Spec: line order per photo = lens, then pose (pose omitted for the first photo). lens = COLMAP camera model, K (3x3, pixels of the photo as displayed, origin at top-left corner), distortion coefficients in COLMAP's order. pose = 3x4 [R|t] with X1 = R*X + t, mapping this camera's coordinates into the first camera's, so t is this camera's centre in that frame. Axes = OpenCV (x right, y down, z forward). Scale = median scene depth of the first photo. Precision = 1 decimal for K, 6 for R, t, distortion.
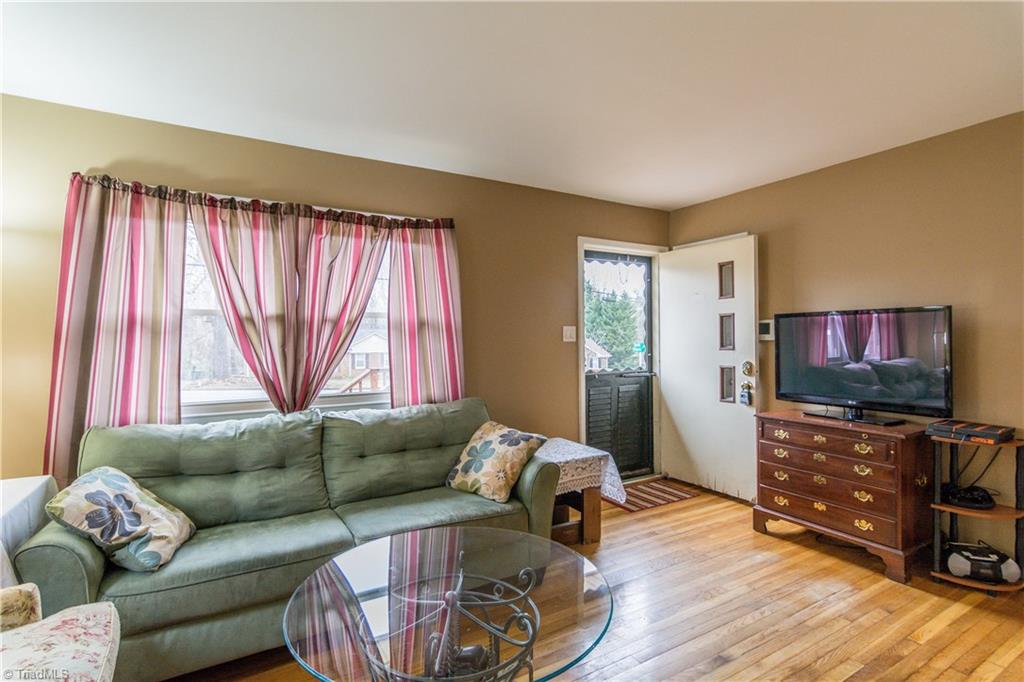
lens RADIAL K [[502.9, 0, 511.2], [0, 502.9, 335.8], [0, 0, 1]] dist [-0.005213, 0.000671]
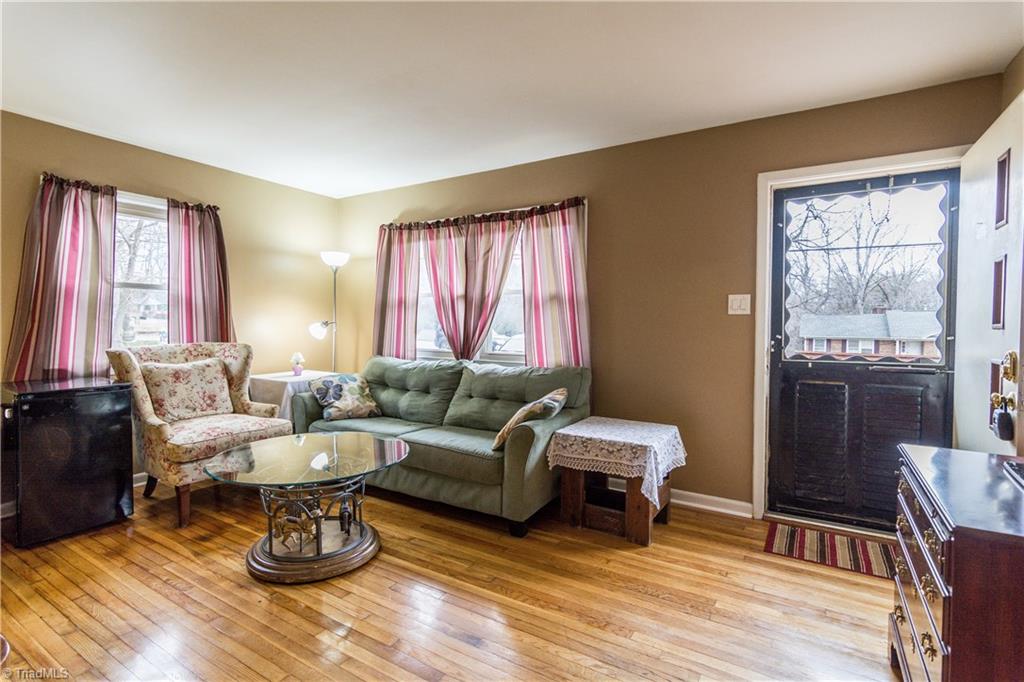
lens RADIAL K [[502.9, 0, 509.1], [0, 502.9, 338.0], [0, 0, 1]] dist [-0.005213, 0.000671]
pose [[0.452640, 0.034742, -0.891016, 0.876494], [-0.006729, 0.999345, 0.035547, 0.030951], [0.891668, -0.010094, 0.452578, 0.445082]]
